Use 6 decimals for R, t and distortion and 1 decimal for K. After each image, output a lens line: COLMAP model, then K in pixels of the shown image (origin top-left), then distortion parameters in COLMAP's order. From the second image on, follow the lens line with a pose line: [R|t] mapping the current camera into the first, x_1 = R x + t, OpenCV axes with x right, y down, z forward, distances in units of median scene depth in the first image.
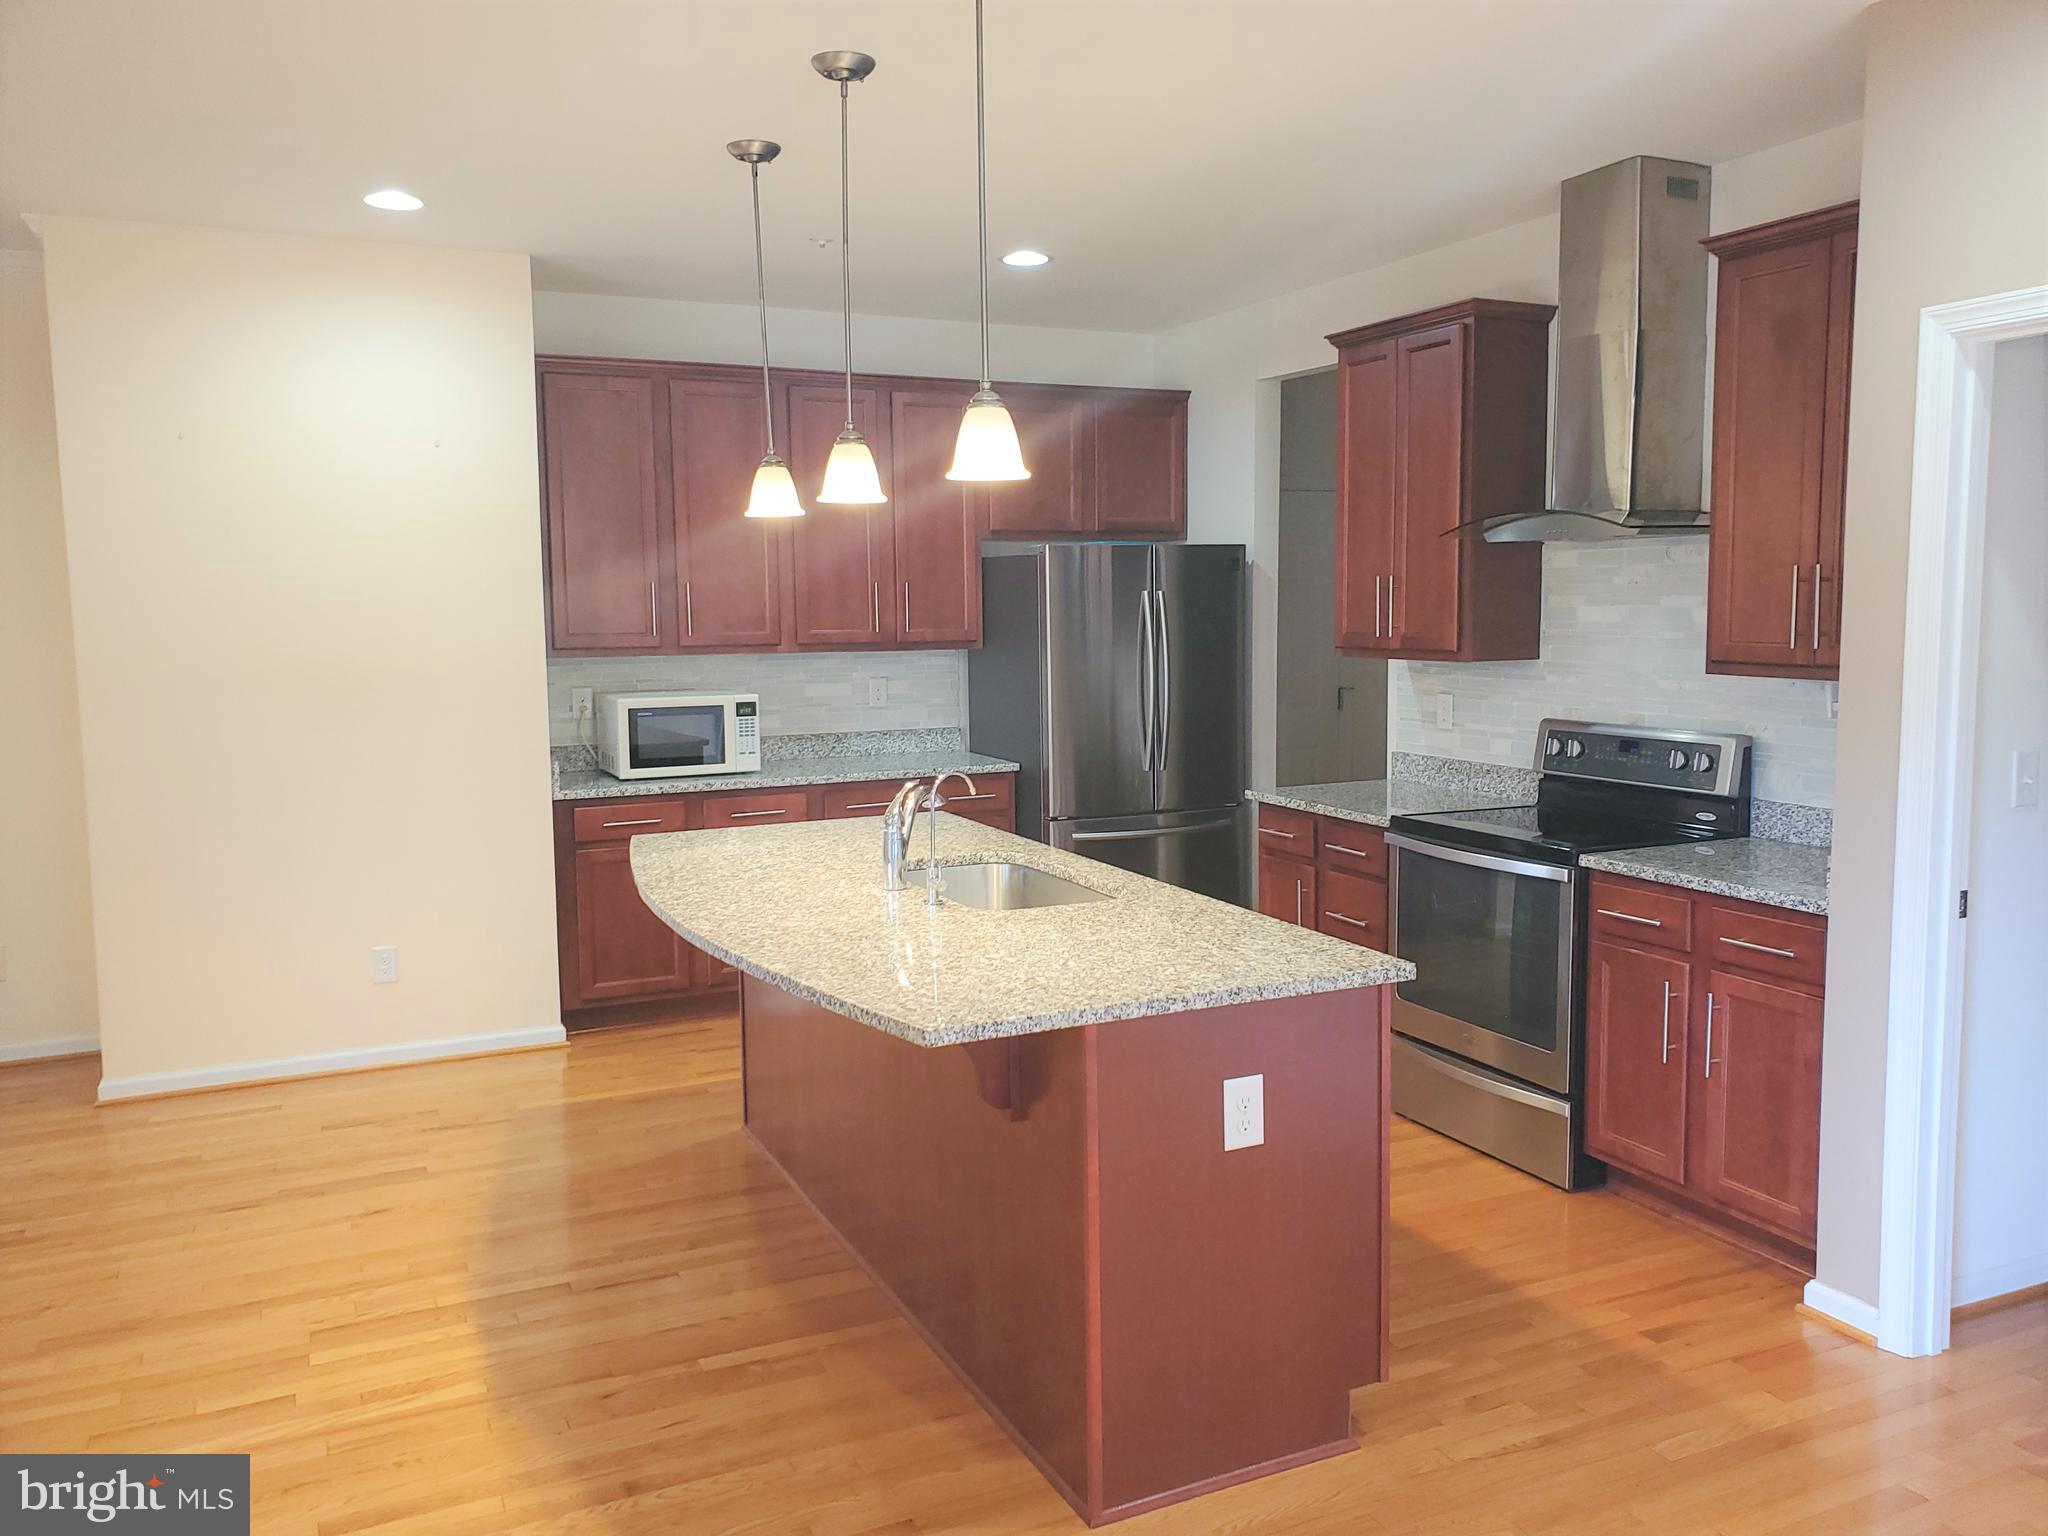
lens RADIAL K [[1623.1, 0, 1034.7], [0, 1623.1, 769.8], [0, 0, 1]] dist [0.028259, 0.006987]
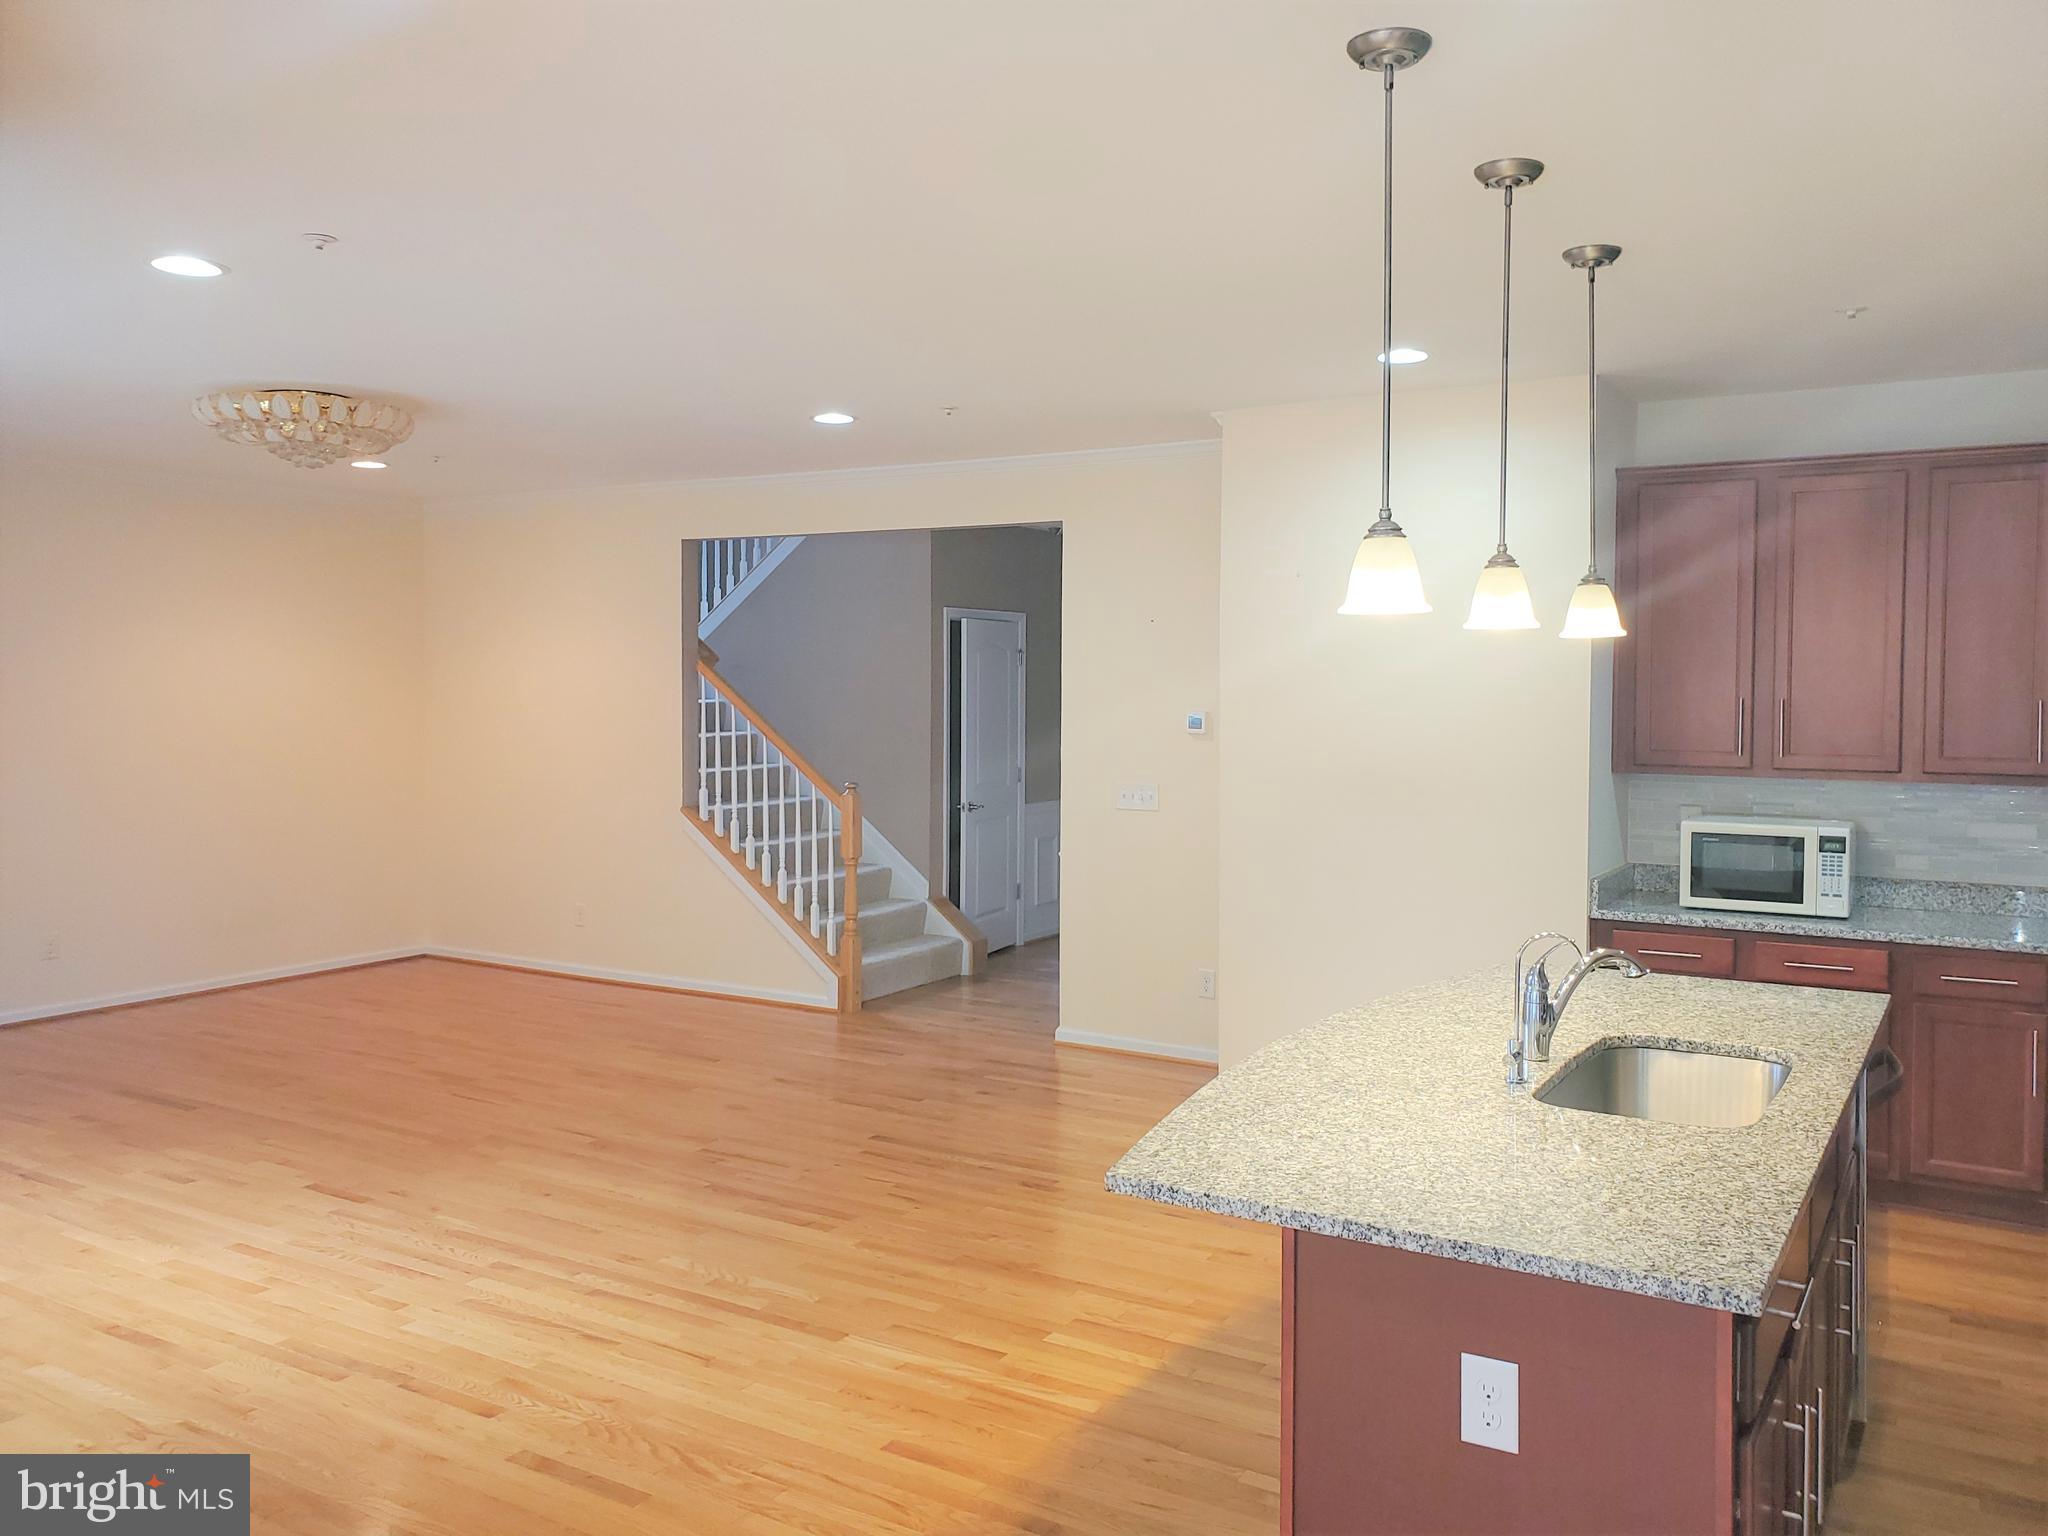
lens RADIAL K [[1623.1, 0, 1034.3], [0, 1623.1, 760.9], [0, 0, 1]] dist [0.028259, 0.006987]
pose [[0.537472, 0.051856, -0.841686, 0.345221], [-0.097143, 0.995270, -0.000714, -0.042269], [0.837668, 0.082148, 0.539967, 0.181398]]
